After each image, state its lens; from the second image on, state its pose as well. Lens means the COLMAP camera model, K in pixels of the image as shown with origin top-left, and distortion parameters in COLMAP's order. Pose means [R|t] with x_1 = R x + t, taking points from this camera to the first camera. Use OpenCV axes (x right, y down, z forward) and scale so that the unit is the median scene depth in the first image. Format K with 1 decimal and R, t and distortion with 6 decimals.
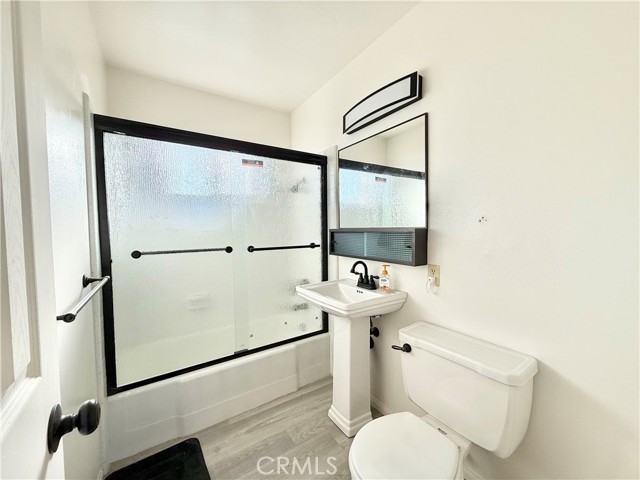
lens RADIAL K [[256.2, 0, 320.9], [0, 256.2, 240.2], [0, 0, 1]] dist [0.000642, -0.000036]
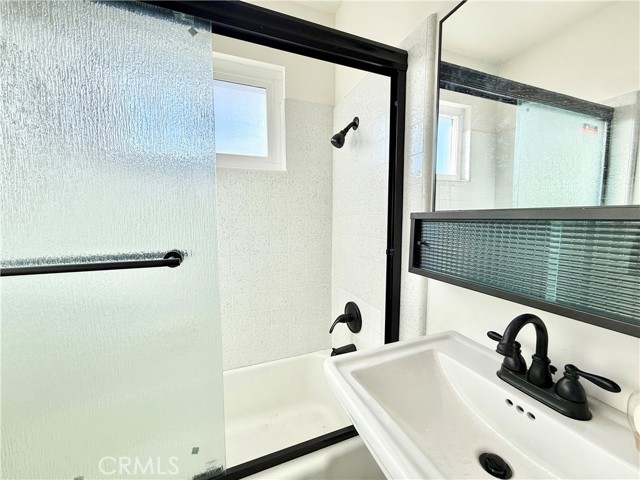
lens RADIAL K [[256.2, 0, 320.6], [0, 256.2, 240.3], [0, 0, 1]] dist [0.000642, -0.000036]
pose [[0.977738, 0.026682, -0.208127, -0.023538], [-0.017584, 0.998812, 0.045442, -0.014698], [0.209092, -0.040771, 0.977046, 0.552324]]
